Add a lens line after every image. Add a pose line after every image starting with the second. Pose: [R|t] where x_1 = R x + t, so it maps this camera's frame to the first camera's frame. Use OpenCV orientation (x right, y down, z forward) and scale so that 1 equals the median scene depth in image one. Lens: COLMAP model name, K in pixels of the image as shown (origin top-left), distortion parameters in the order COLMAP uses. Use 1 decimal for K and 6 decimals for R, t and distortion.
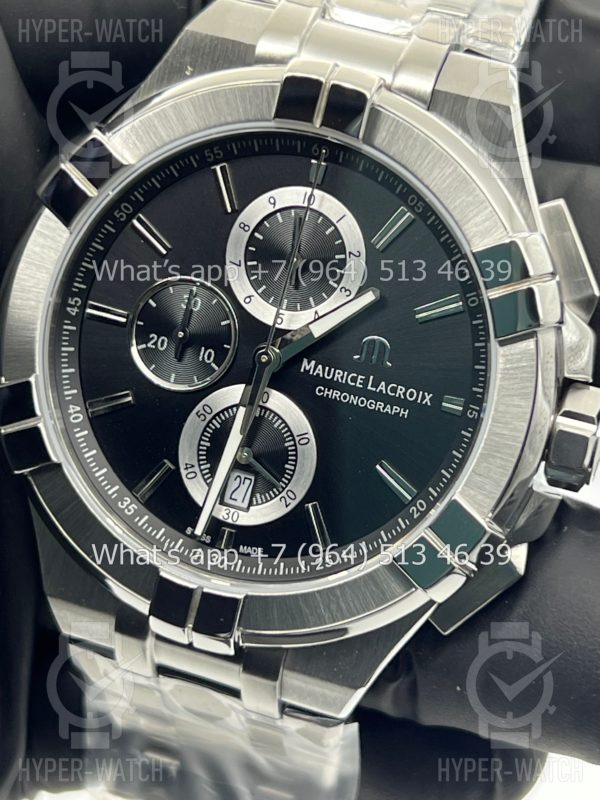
lens RADIAL K [[1890.8, 0, 300.0], [0, 1890.8, 400.0], [0, 0, 1]] dist [0.225130, -0.235881]
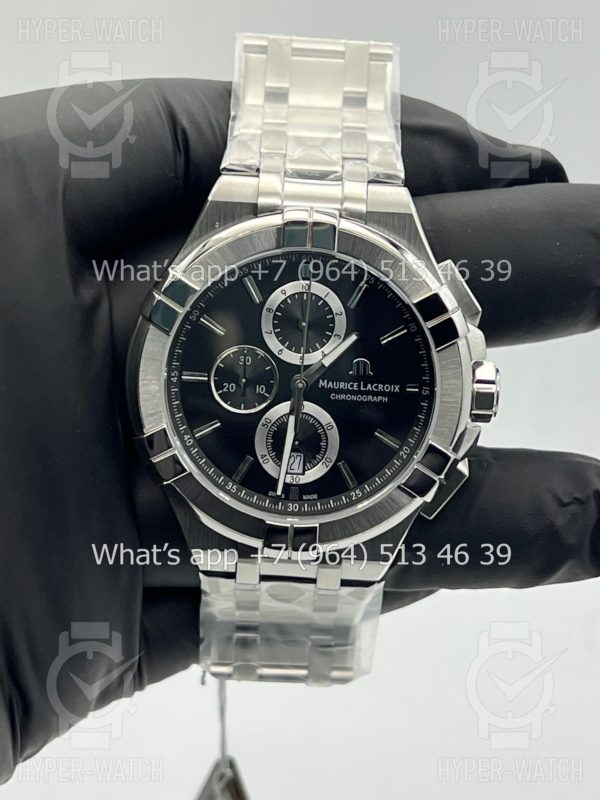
lens RADIAL K [[1890.8, 0, 300.0], [0, 1890.8, 400.0], [0, 0, 1]] dist [0.225130, -0.235881]
pose [[0.957162, -0.213239, 0.195884, -0.349664], [0.197856, 0.975594, 0.095231, -0.168686], [-0.211410, -0.052395, 0.975992, -0.644158]]
